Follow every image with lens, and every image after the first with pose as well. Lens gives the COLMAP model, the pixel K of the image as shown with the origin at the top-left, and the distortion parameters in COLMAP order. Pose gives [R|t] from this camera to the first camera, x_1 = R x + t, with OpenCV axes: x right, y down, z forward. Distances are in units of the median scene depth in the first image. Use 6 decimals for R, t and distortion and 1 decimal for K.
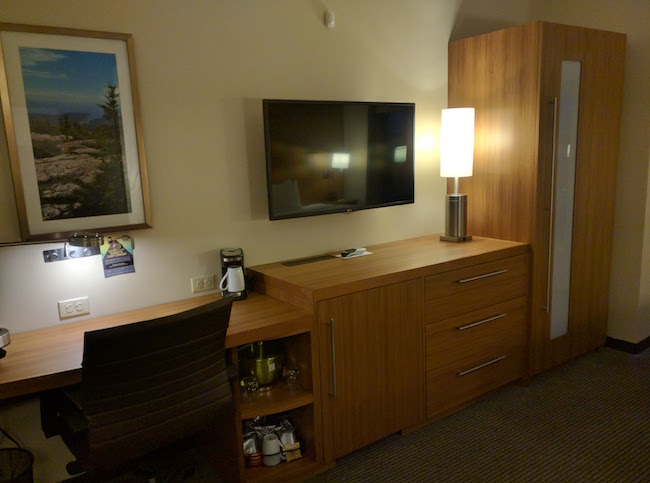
lens RADIAL K [[525.9, 0, 325.0], [0, 525.9, 241.5], [0, 0, 1]] dist [0.045320, -0.015134]
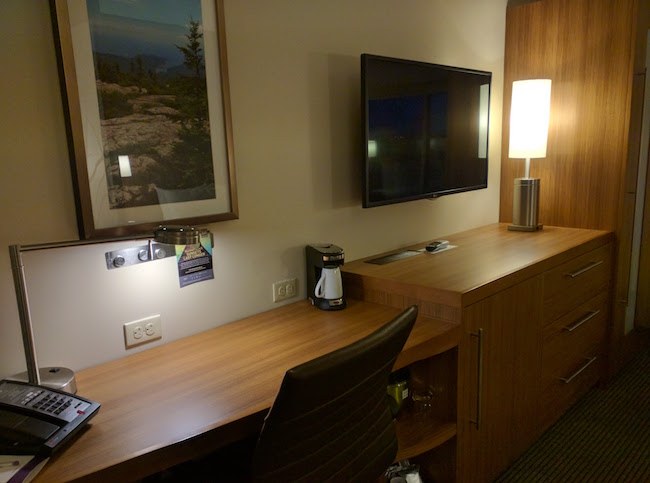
lens RADIAL K [[525.9, 0, 325.0], [0, 525.9, 241.5], [0, 0, 1]] dist [0.045320, -0.015134]
pose [[0.986579, -0.026607, 0.161102, -0.334989], [0.026356, 0.999646, 0.003698, 0.007378], [-0.161143, 0.000597, 0.986931, 0.248878]]
